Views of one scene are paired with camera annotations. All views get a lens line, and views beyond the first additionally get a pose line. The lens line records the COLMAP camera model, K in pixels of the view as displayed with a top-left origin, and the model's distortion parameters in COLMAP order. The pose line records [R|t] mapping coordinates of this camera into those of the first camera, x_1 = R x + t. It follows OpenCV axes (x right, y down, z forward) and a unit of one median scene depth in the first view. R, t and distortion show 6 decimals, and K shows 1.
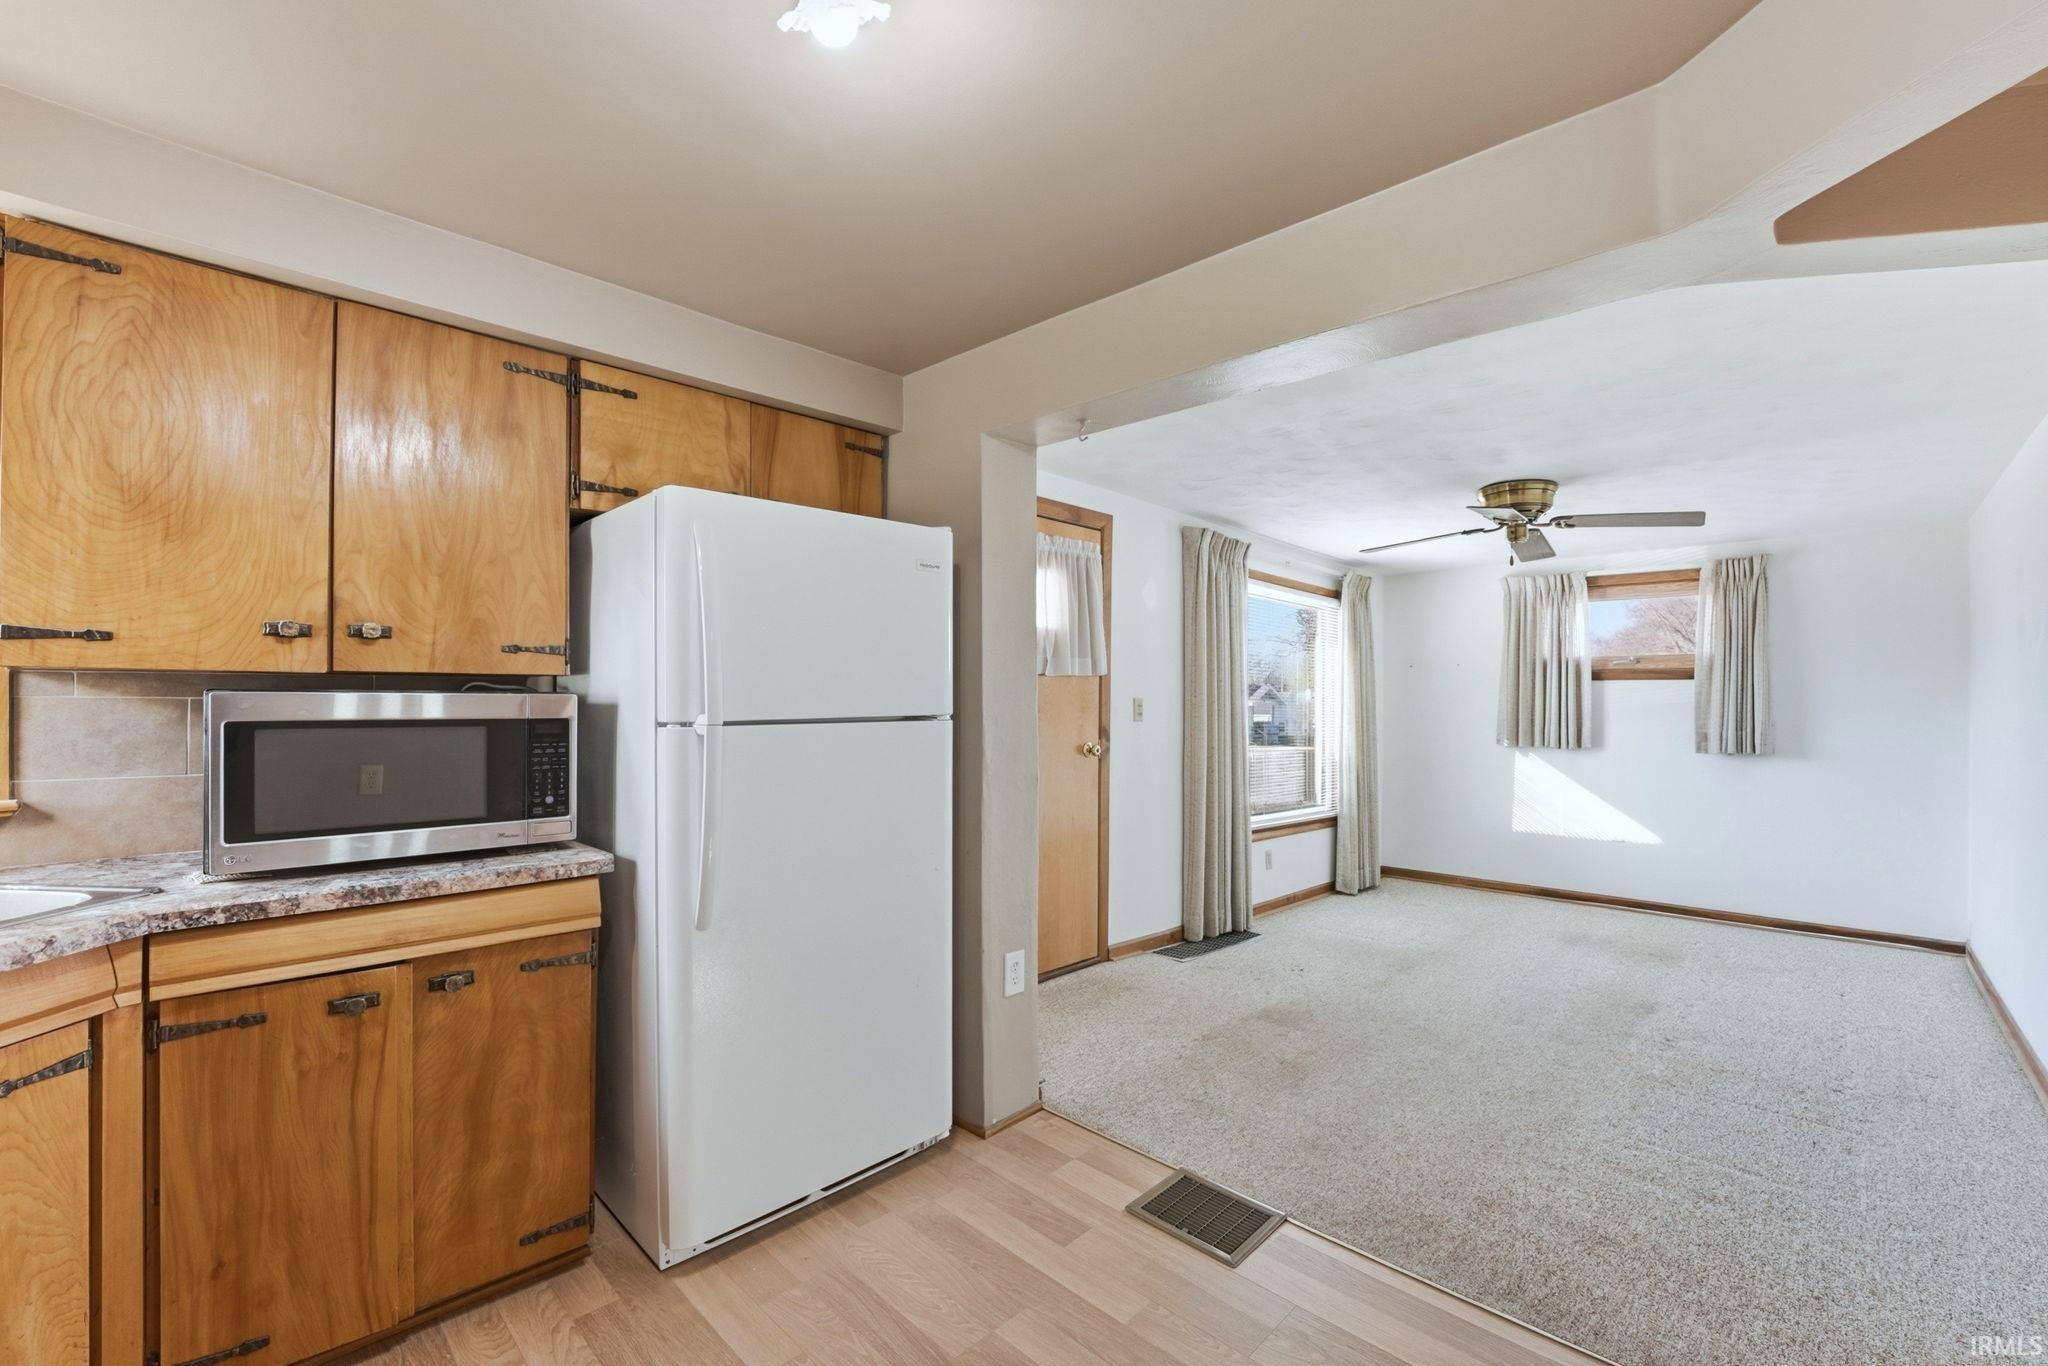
lens RADIAL K [[843.8, 0, 1020.4], [0, 843.8, 693.4], [0, 0, 1]] dist [-0.032160, -0.000135]
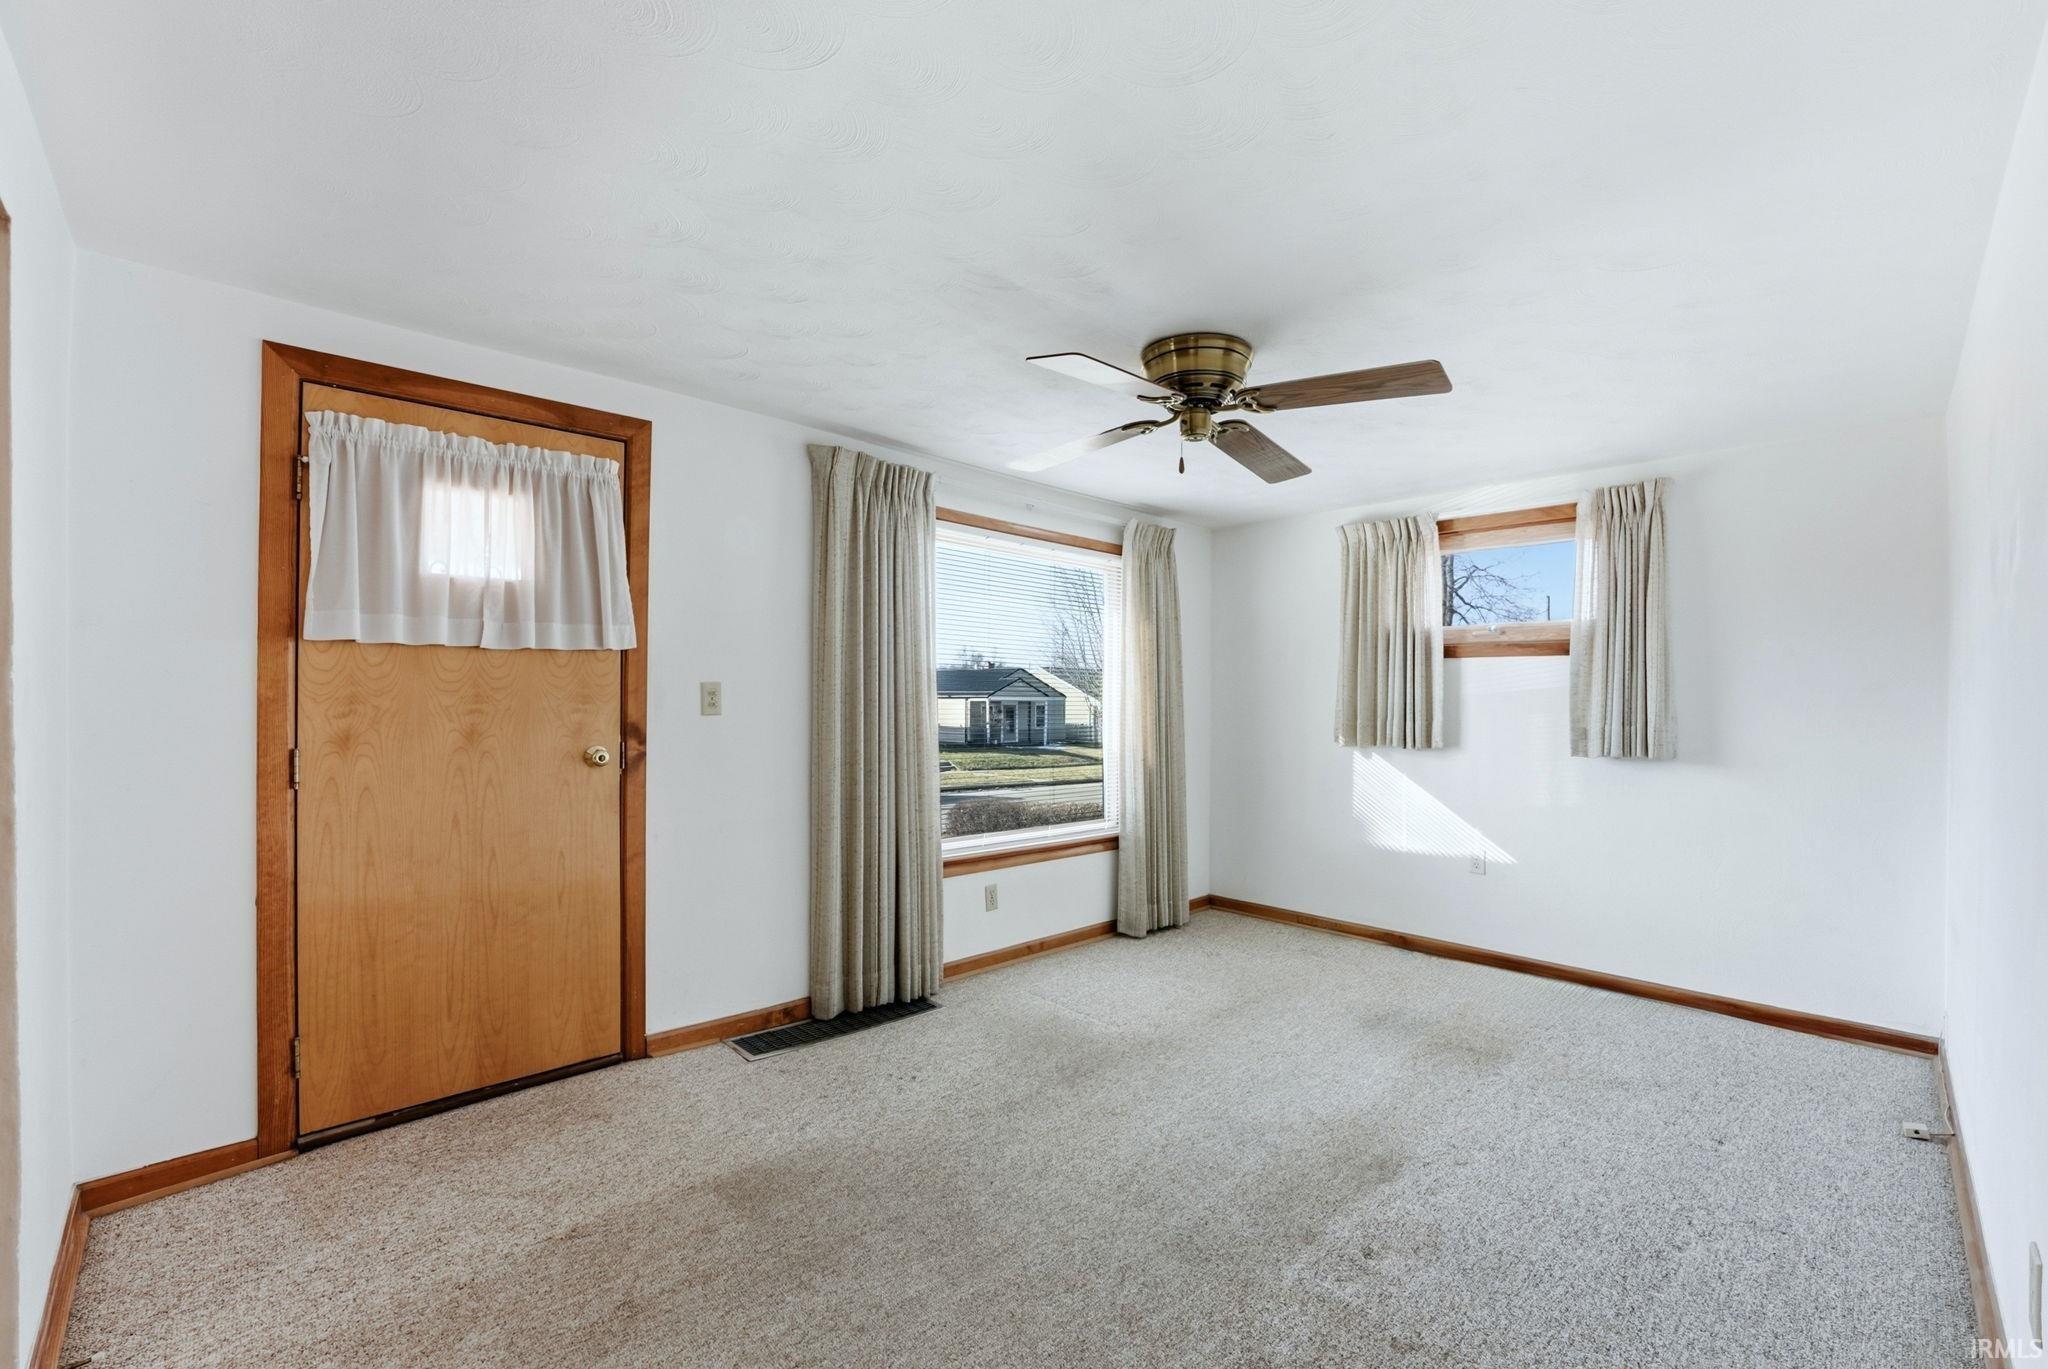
lens RADIAL K [[843.8, 0, 1024.1], [0, 843.8, 686.1], [0, 0, 1]] dist [-0.032160, -0.000135]
pose [[0.999671, -0.004454, -0.025257, 0.376415], [0.004519, 0.999987, 0.002505, 0.007202], [0.025246, -0.002618, 0.999678, 0.270194]]
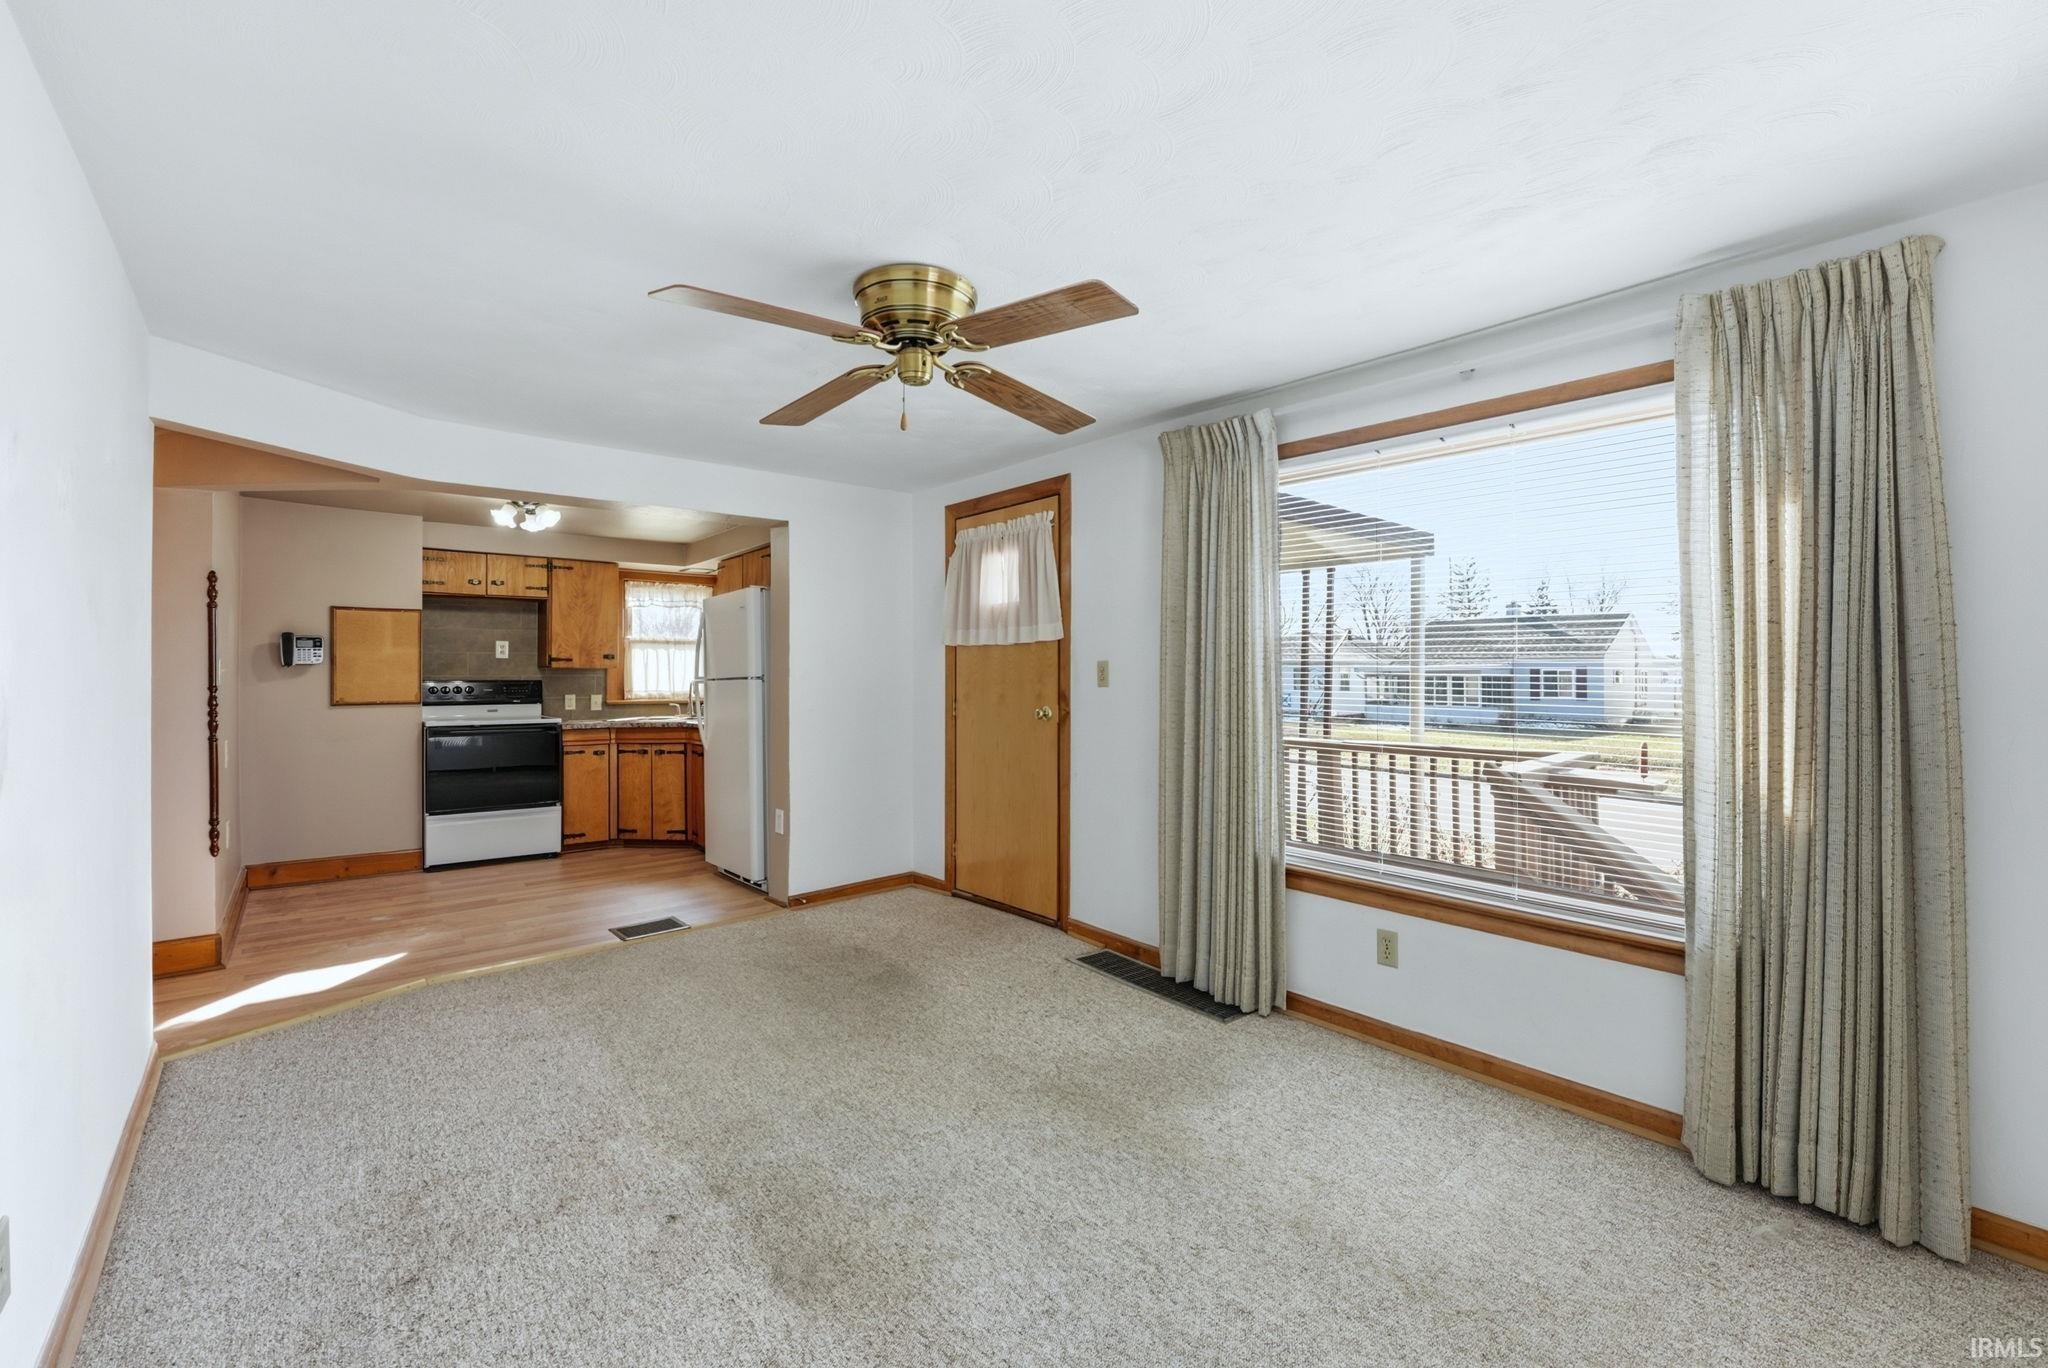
lens RADIAL K [[843.8, 0, 1031.6], [0, 843.8, 675.7], [0, 0, 1]] dist [-0.032160, -0.000135]
pose [[-0.068508, -0.009098, -0.997609, 0.925898], [0.016002, 0.999820, -0.010217, 0.025746], [0.997522, -0.016664, -0.068350, 0.881170]]
